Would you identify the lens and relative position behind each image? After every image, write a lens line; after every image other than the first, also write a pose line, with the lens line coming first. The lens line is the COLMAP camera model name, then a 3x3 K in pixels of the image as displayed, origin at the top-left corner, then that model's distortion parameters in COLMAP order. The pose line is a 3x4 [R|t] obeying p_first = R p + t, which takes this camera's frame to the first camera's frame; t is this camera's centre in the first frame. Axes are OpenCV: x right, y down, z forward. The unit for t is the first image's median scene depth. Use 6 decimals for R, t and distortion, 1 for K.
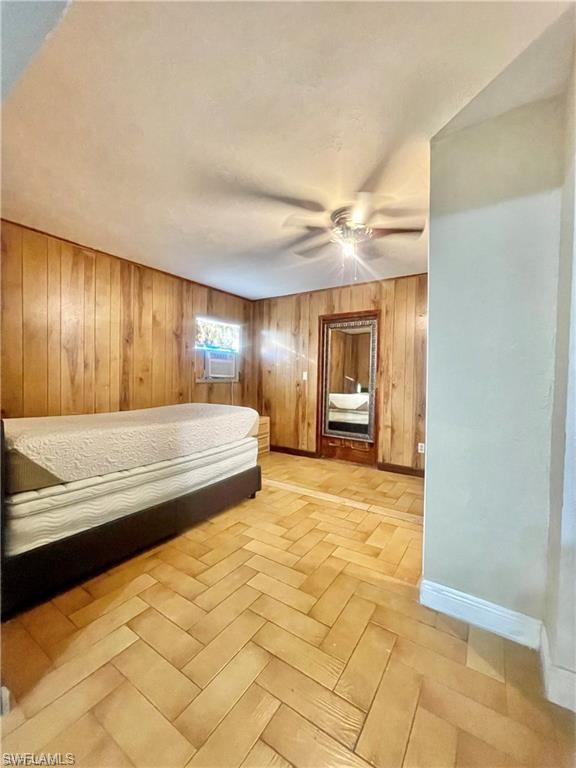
lens RADIAL K [[311.9, 0, 286.4], [0, 311.9, 384.4], [0, 0, 1]] dist [-0.002073, -0.000028]
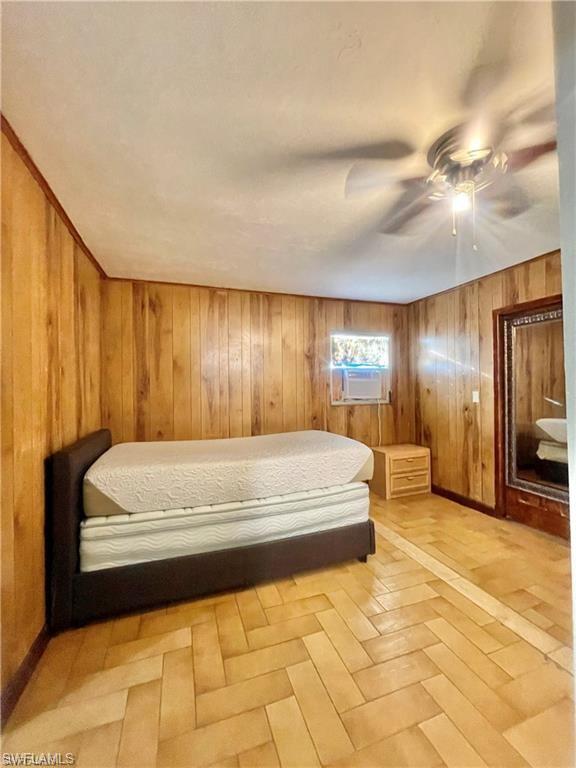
lens RADIAL K [[311.9, 0, 288.0], [0, 311.9, 384.5], [0, 0, 1]] dist [-0.002073, -0.000028]
pose [[0.797496, -0.026572, -0.602739, 0.205797], [0.007495, 0.999389, -0.034141, -0.047511], [0.603277, 0.022709, 0.797208, 0.239926]]
